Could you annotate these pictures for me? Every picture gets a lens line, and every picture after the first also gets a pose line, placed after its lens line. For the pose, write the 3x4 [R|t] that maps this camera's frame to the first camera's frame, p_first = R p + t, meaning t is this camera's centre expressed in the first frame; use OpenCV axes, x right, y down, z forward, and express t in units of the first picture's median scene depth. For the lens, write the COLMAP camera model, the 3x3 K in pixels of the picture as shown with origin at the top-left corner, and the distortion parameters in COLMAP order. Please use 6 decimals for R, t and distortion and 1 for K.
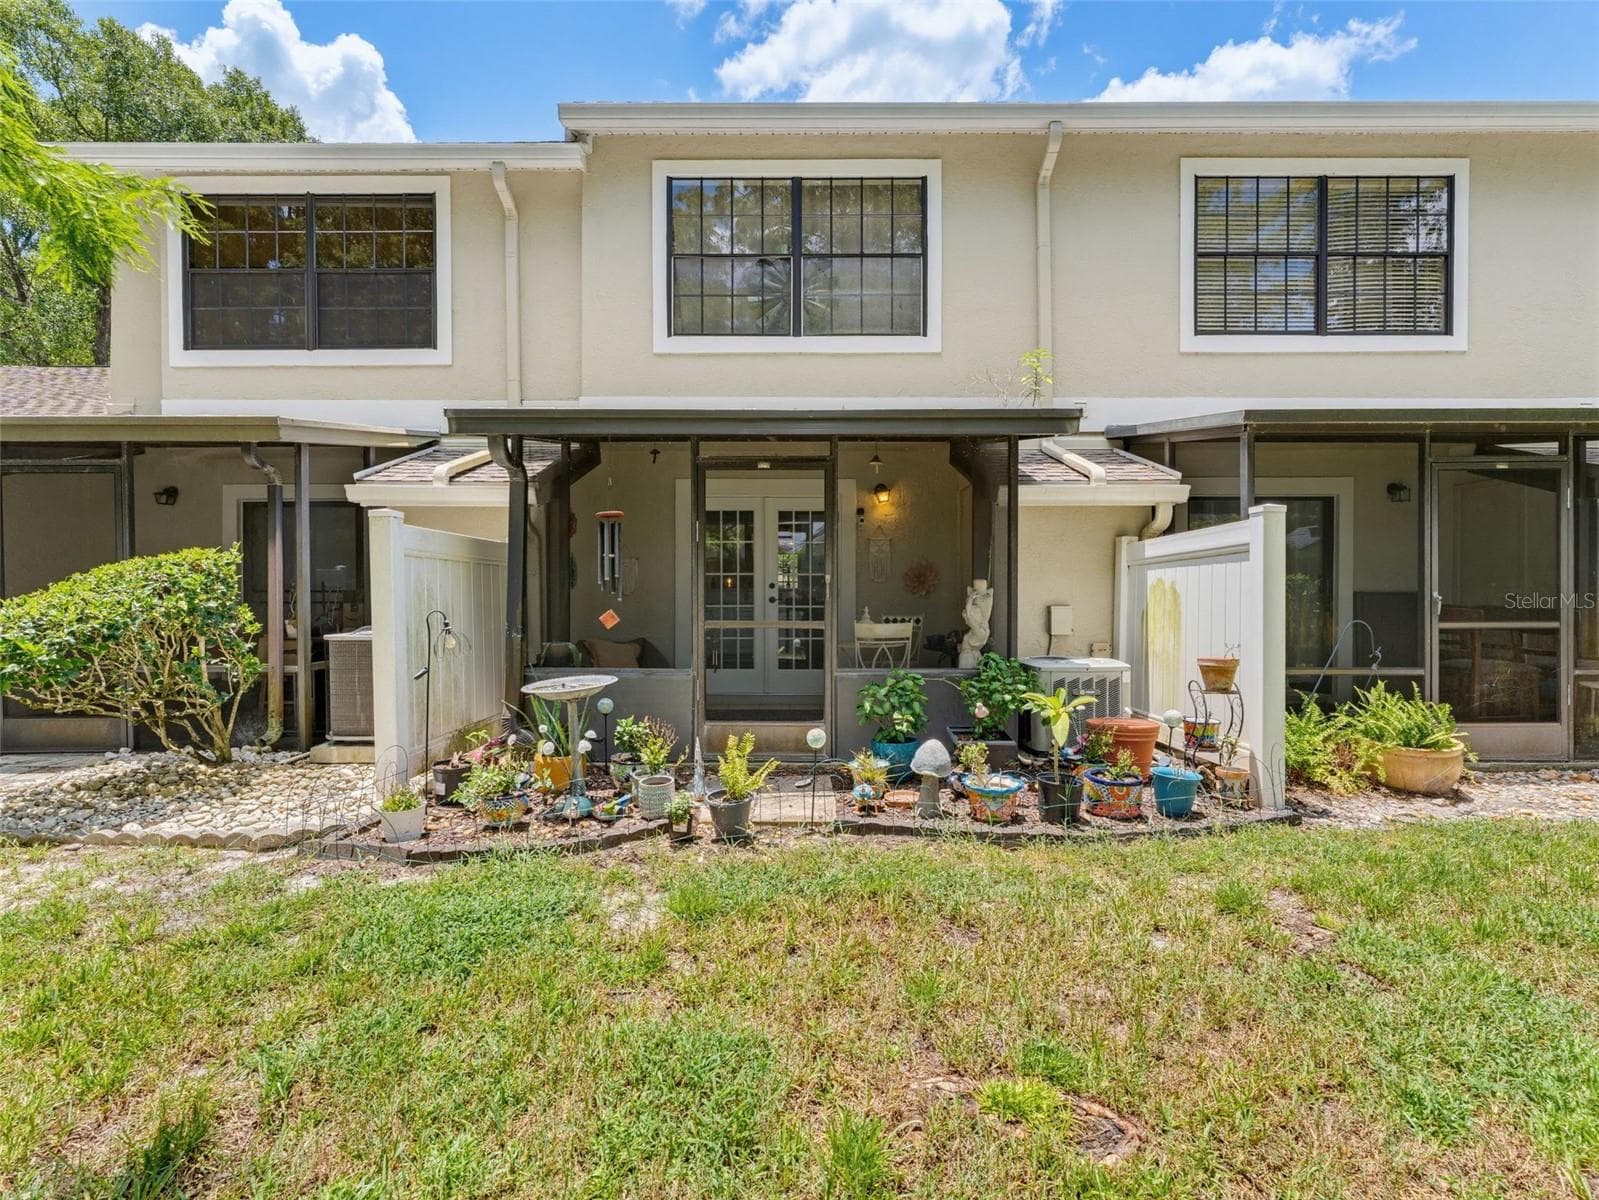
lens RADIAL K [[724.4, 0, 799.5], [0, 724.4, 600.0], [0, 0, 1]] dist [0.002734, -0.000020]
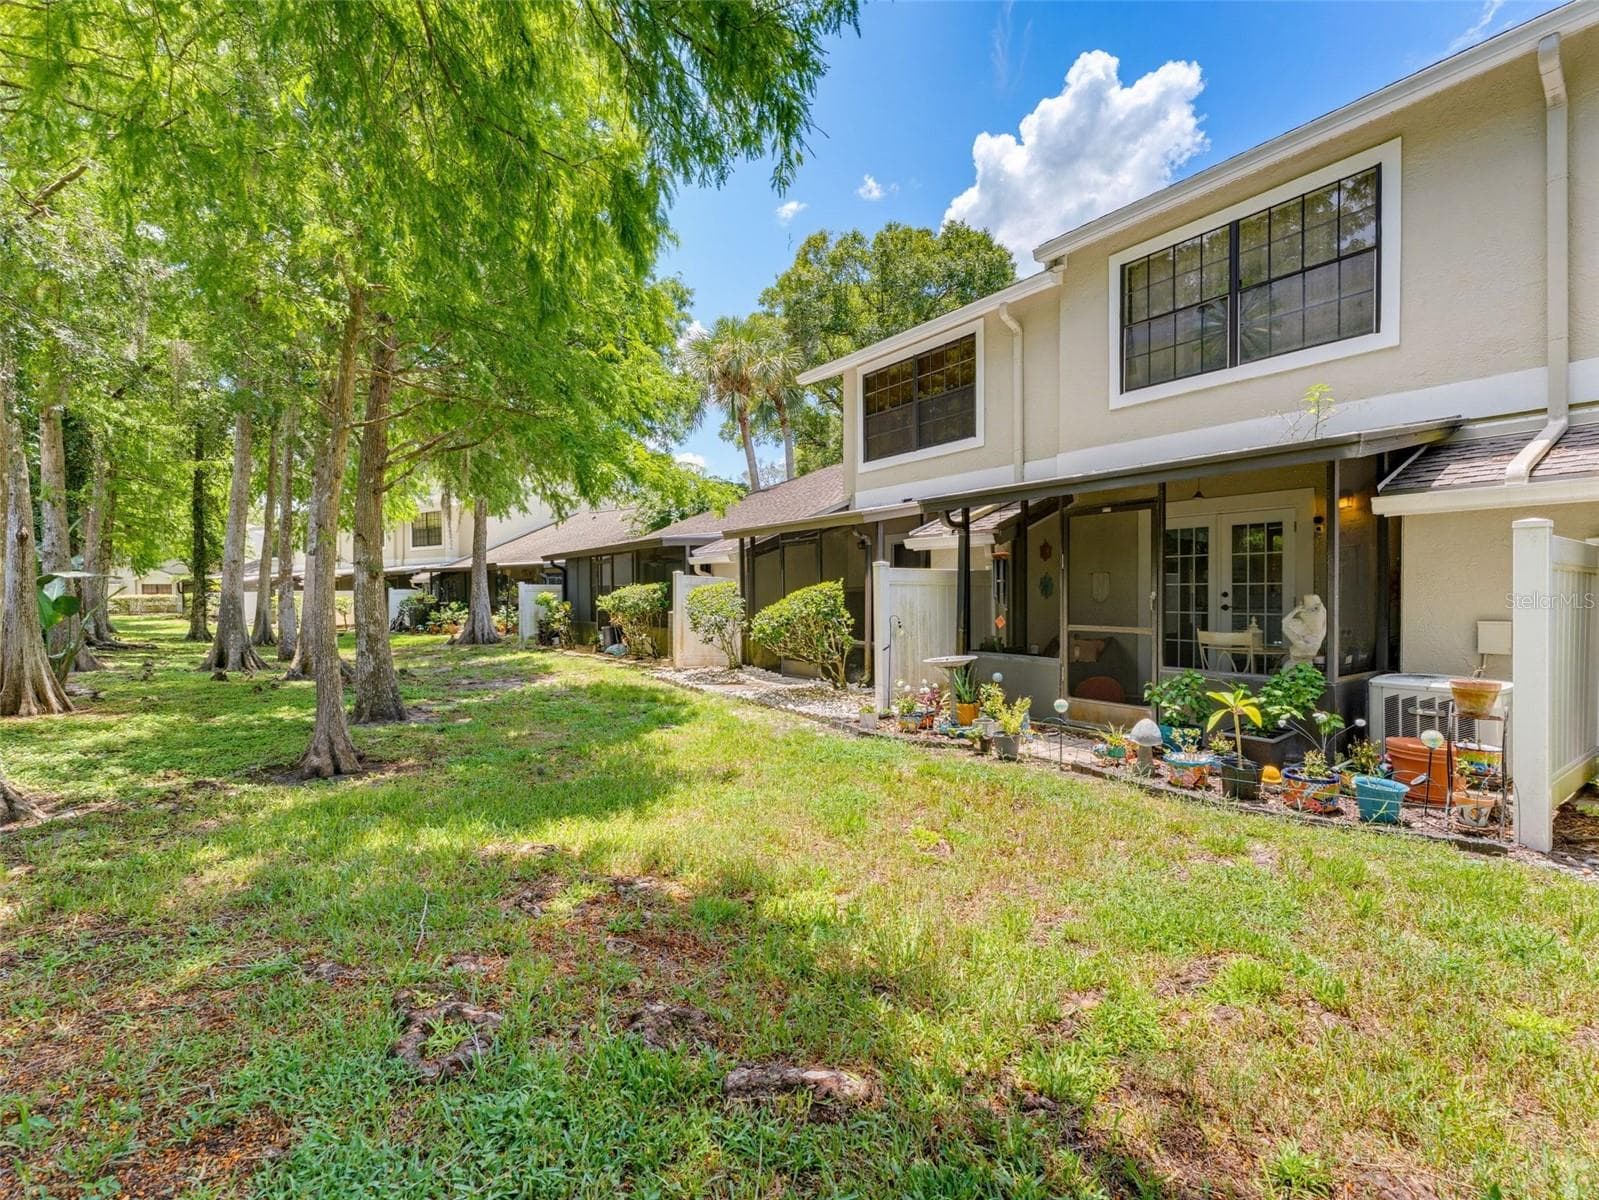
lens RADIAL K [[724.4, 0, 799.5], [0, 724.4, 600.0], [0, 0, 1]] dist [0.002734, -0.000020]
pose [[0.586836, 0.004311, -0.809694, 0.604612], [0.002478, 0.999972, 0.007120, -0.026831], [0.809702, -0.006184, 0.586809, -0.209362]]
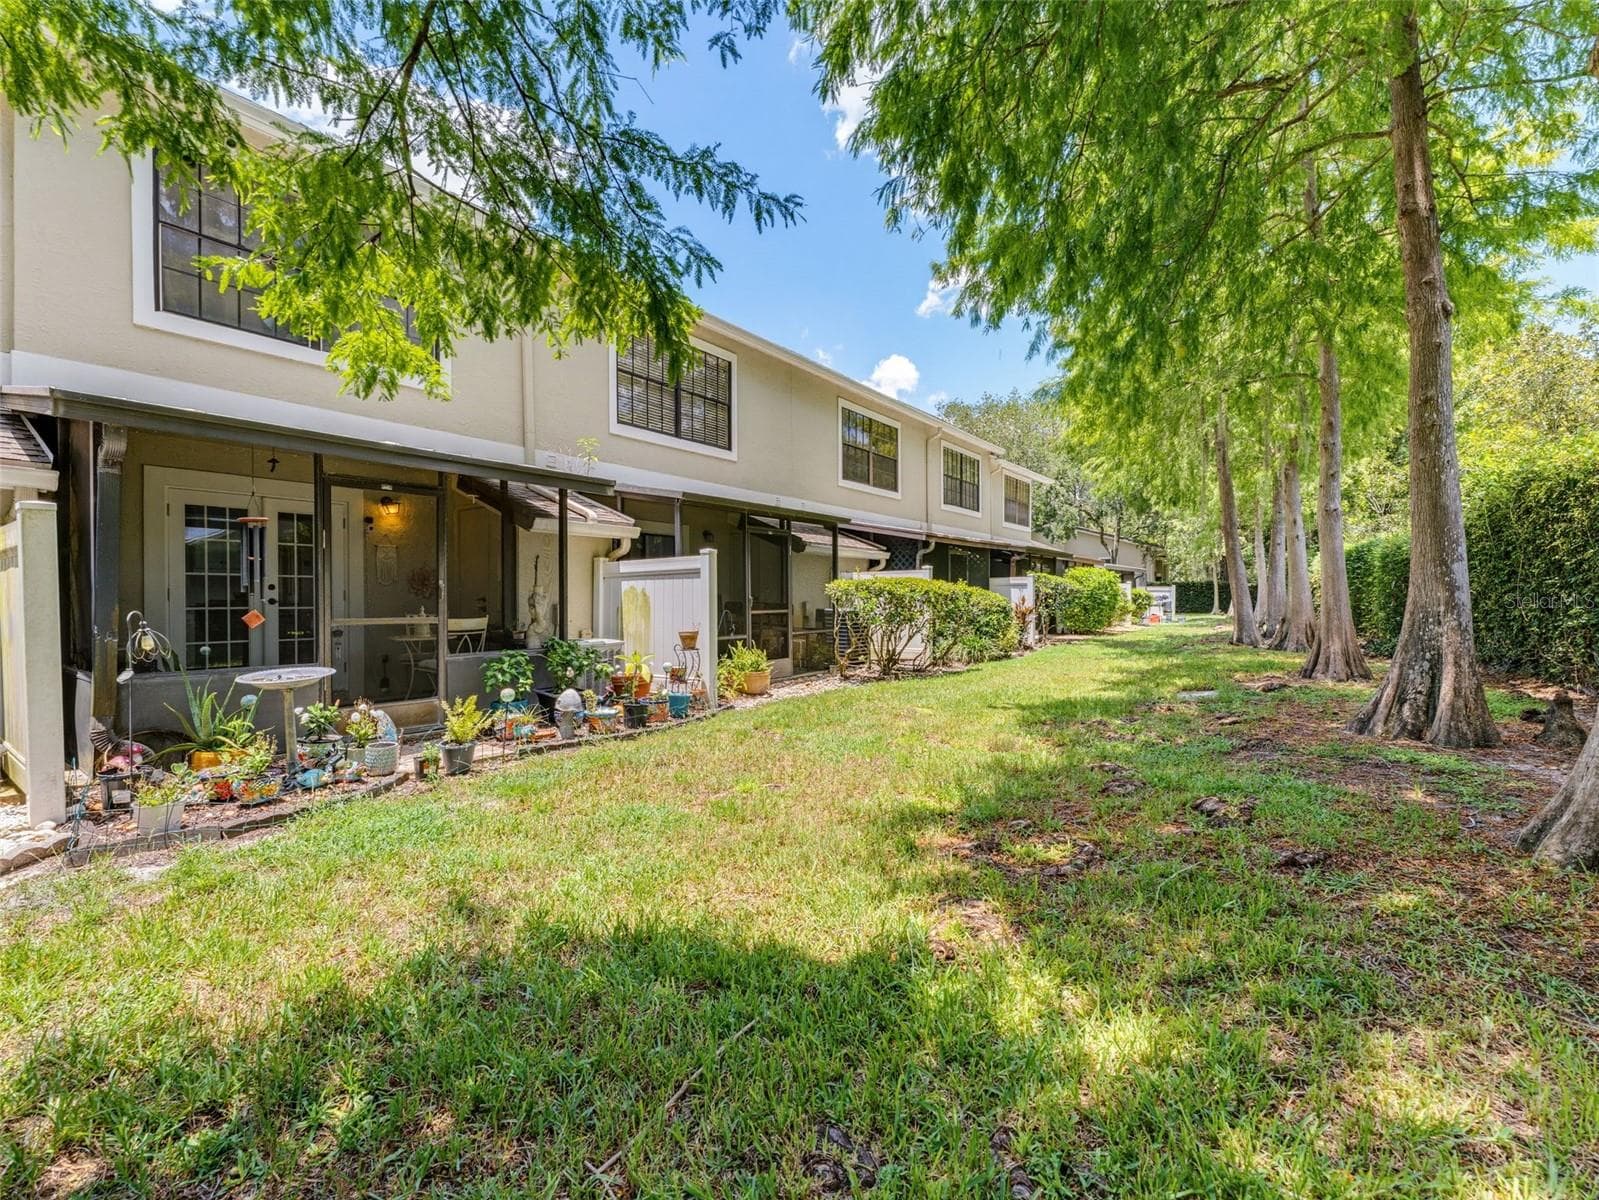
lens RADIAL K [[724.4, 0, 799.5], [0, 724.4, 600.0], [0, 0, 1]] dist [0.002734, -0.000020]
pose [[0.589521, -0.002365, 0.807750, -0.530684], [0.005666, 0.999983, -0.001207, 0.004253], [-0.807733, 0.005288, 0.589524, -0.217098]]
